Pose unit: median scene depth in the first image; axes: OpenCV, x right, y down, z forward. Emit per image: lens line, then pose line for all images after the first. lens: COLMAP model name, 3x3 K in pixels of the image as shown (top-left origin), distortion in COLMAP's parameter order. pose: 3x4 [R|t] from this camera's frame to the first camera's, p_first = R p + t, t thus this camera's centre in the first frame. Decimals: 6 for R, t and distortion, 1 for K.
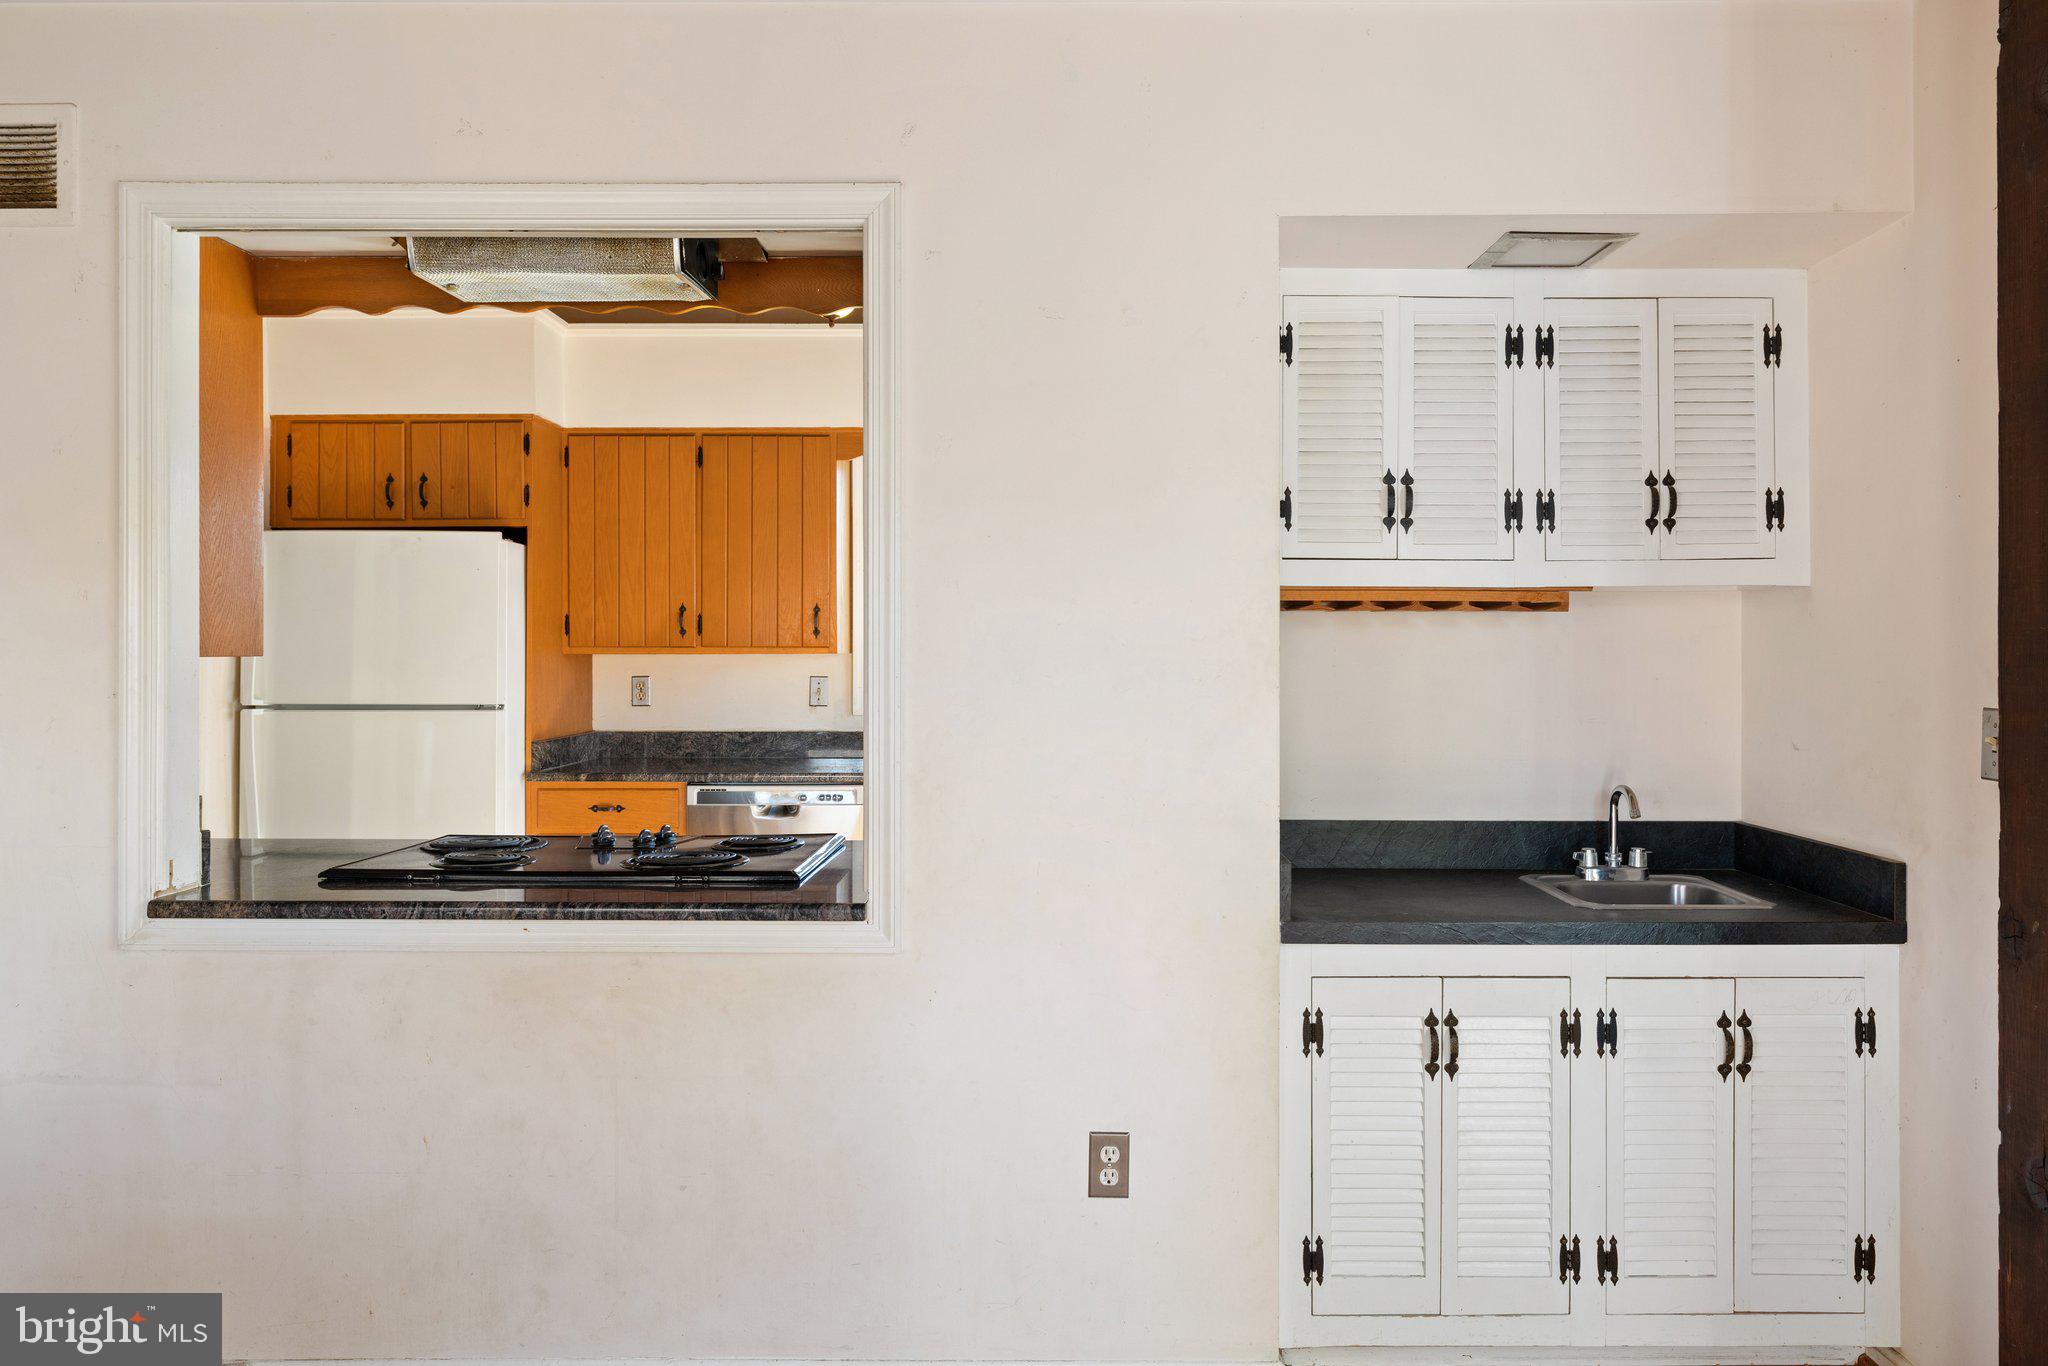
lens RADIAL K [[1411.2, 0, 1067.3], [0, 1411.2, 645.4], [0, 0, 1]] dist [-0.001426, -0.000280]
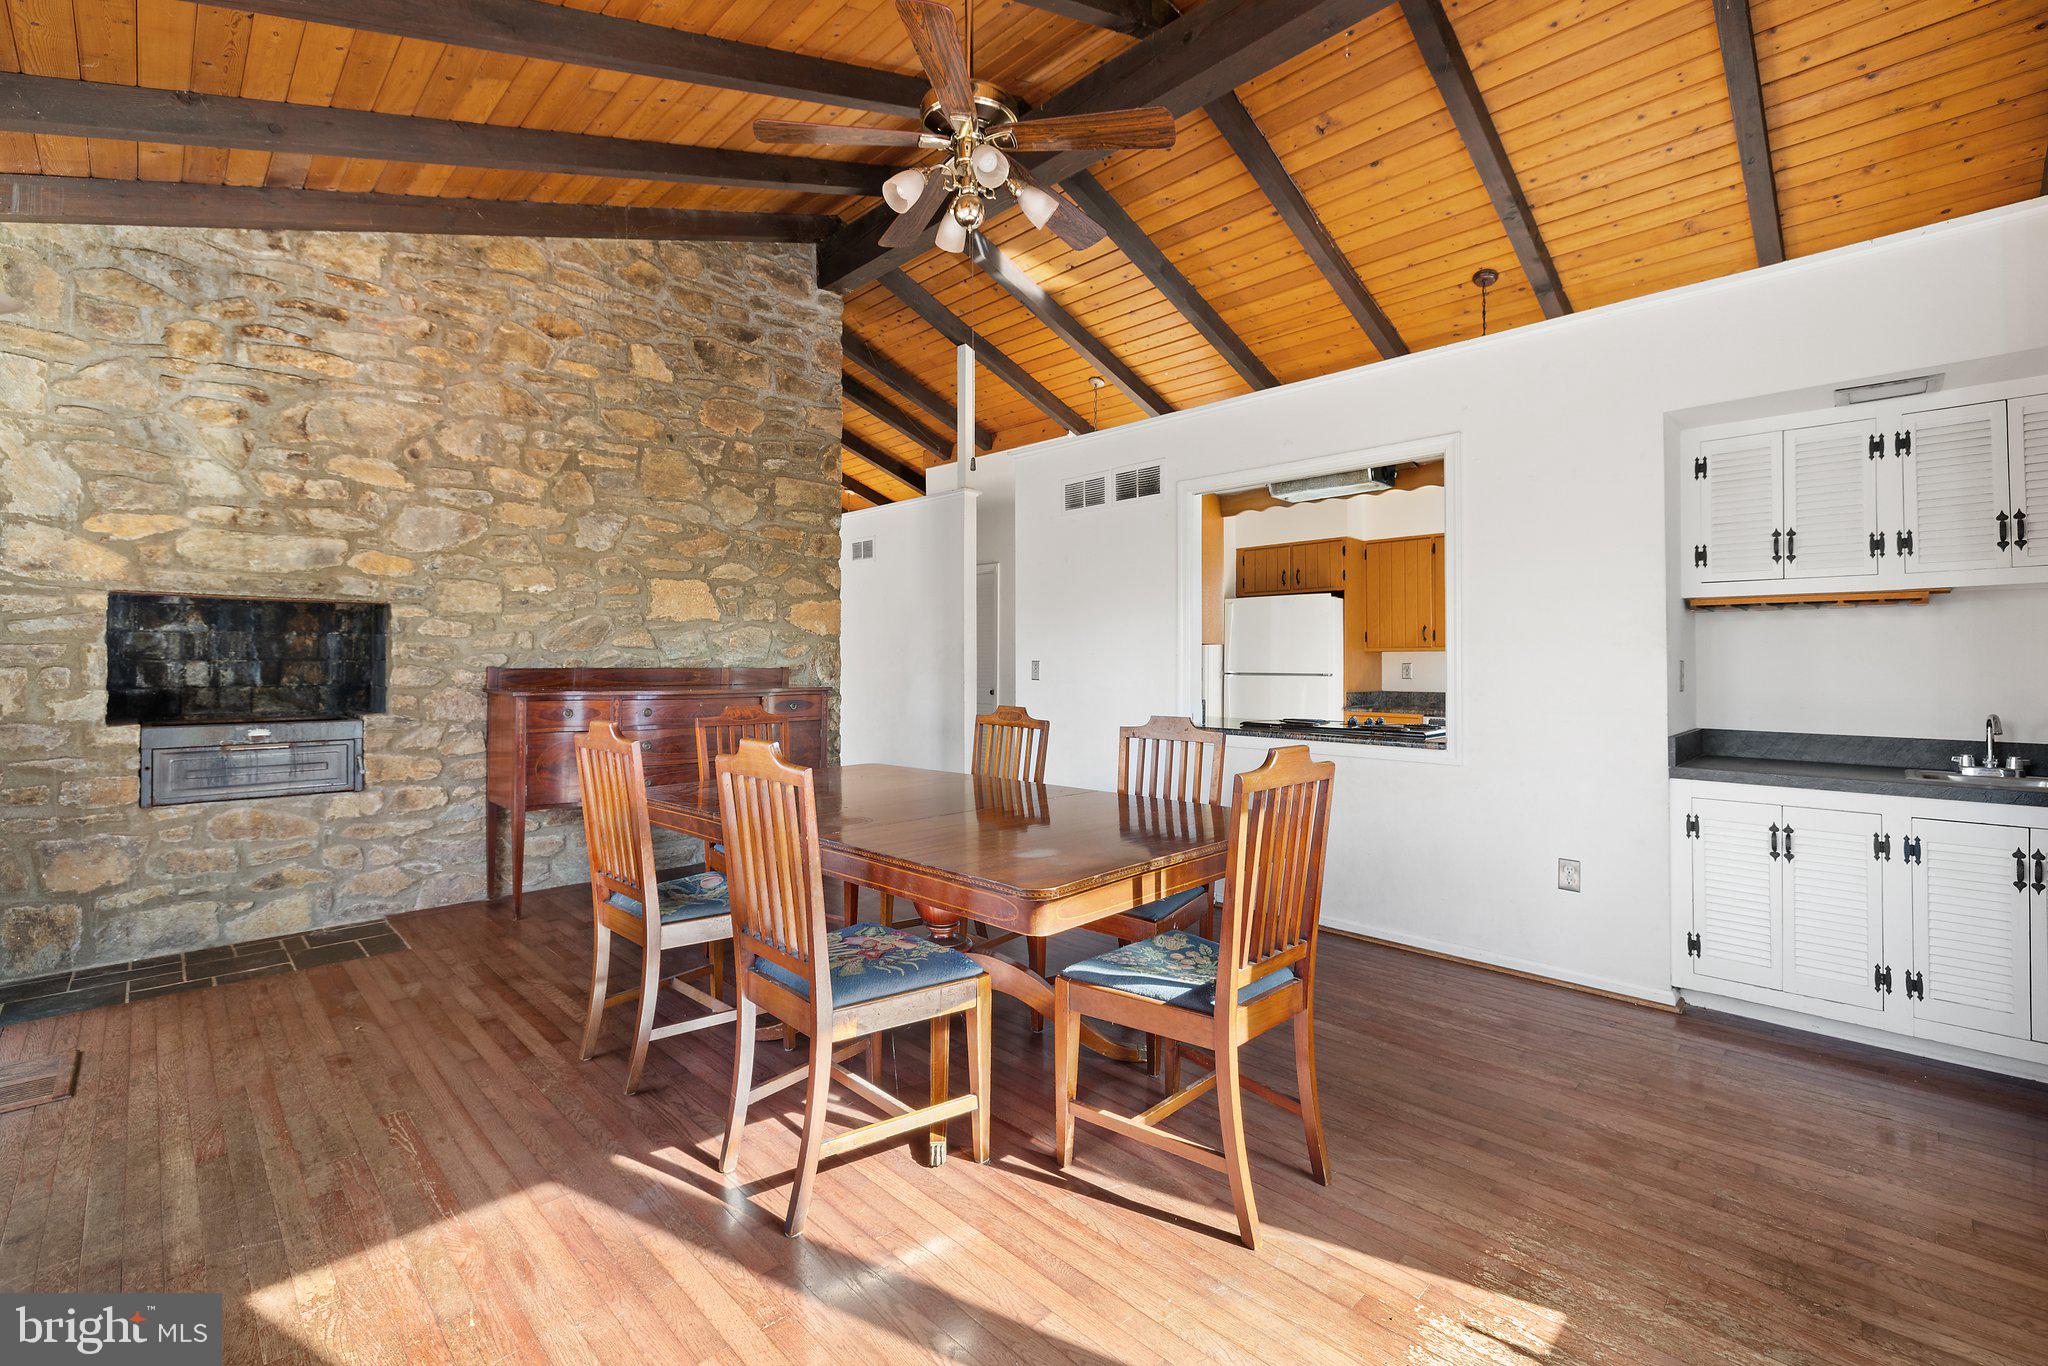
lens RADIAL K [[860.5, 0, 1019.5], [0, 860.5, 667.2], [0, 0, 1]] dist [-0.000196, 0.000270]
pose [[0.707880, 0.002867, -0.706327, 0.316501], [-0.000240, 0.999993, 0.003818, 0.045775], [0.706332, -0.002533, 0.707876, -0.440285]]
